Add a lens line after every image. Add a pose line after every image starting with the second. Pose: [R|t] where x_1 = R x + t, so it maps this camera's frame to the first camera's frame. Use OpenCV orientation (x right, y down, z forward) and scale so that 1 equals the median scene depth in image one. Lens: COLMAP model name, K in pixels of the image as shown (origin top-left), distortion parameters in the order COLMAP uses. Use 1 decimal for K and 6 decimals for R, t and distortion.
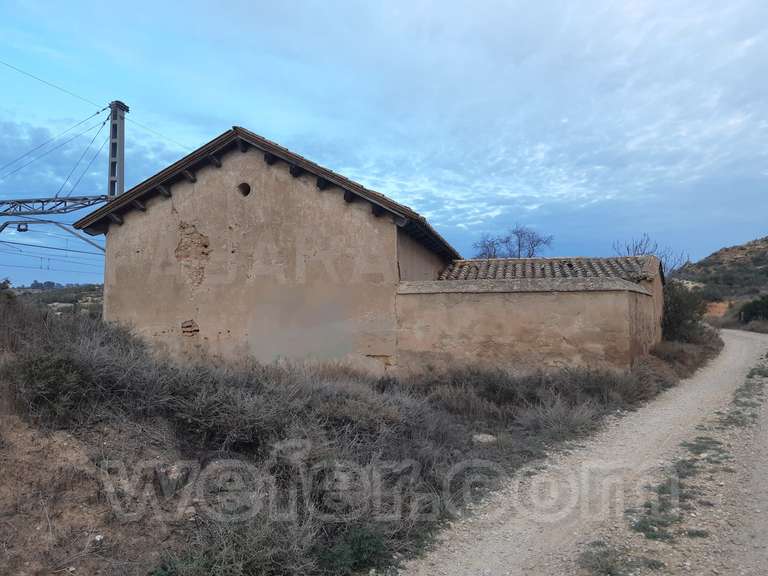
lens RADIAL K [[602.0, 0, 381.7], [0, 602.0, 285.9], [0, 0, 1]] dist [0.051058, -0.063713]
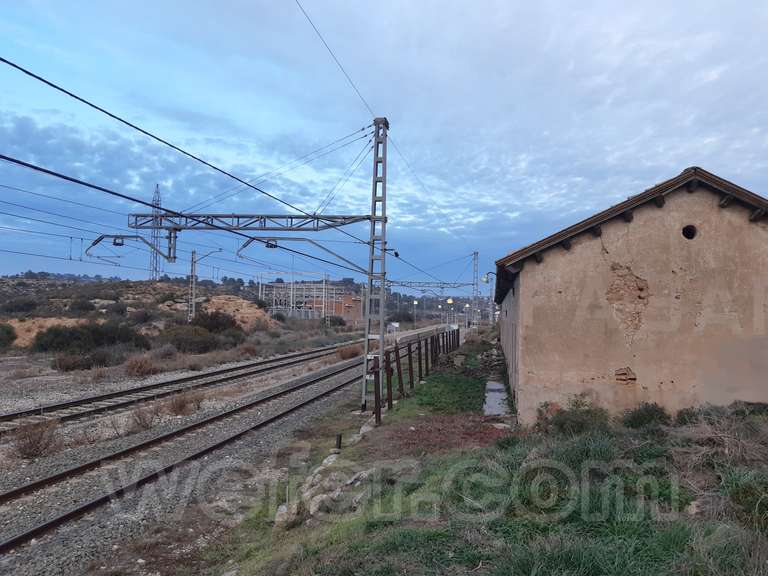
lens RADIAL K [[591.8, 0, 385.2], [0, 591.8, 266.9], [0, 0, 1]] dist [0.050081, -0.069491]
pose [[0.998732, 0.034902, 0.036275, -0.731546], [-0.033706, 0.998884, -0.033079, -0.057184], [-0.037389, 0.031814, 0.998794, 0.081824]]
